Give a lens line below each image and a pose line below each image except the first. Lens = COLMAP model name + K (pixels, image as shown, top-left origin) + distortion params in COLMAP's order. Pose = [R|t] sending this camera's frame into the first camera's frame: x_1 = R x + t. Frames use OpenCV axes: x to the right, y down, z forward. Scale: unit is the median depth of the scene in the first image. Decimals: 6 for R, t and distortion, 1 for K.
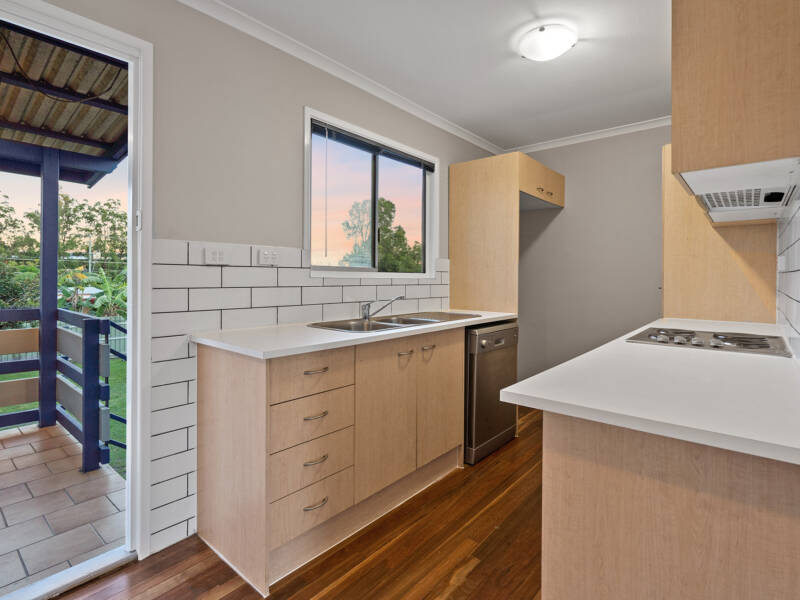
lens RADIAL K [[411.3, 0, 397.6], [0, 411.3, 280.2], [0, 0, 1]] dist [0.000845, 0.000387]
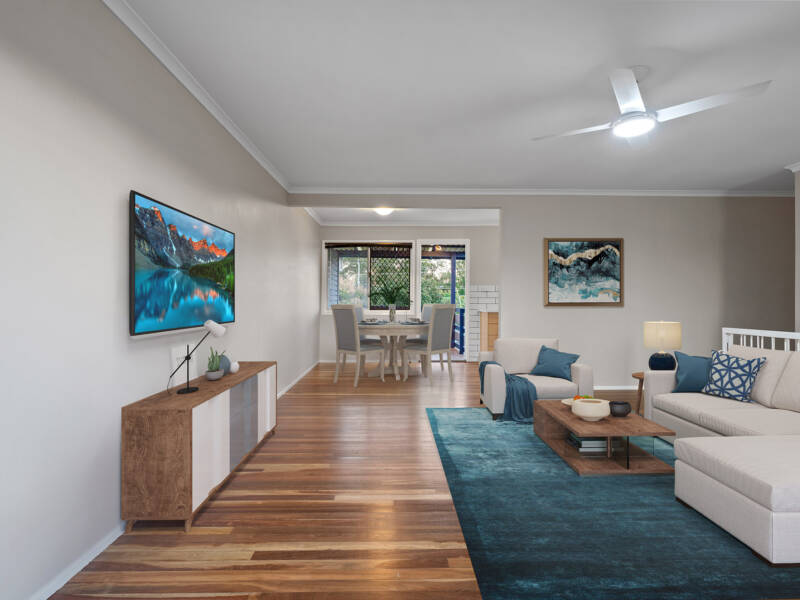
lens RADIAL K [[416.7, 0, 400.0], [0, 416.7, 300.0], [0, 0, 1]] dist [0.001452, 0.000213]
pose [[0.661391, -0.008799, -0.749990, 1.651167], [0.003525, 0.999957, -0.008623, 0.062111], [0.750033, 0.003060, 0.661393, -1.822135]]
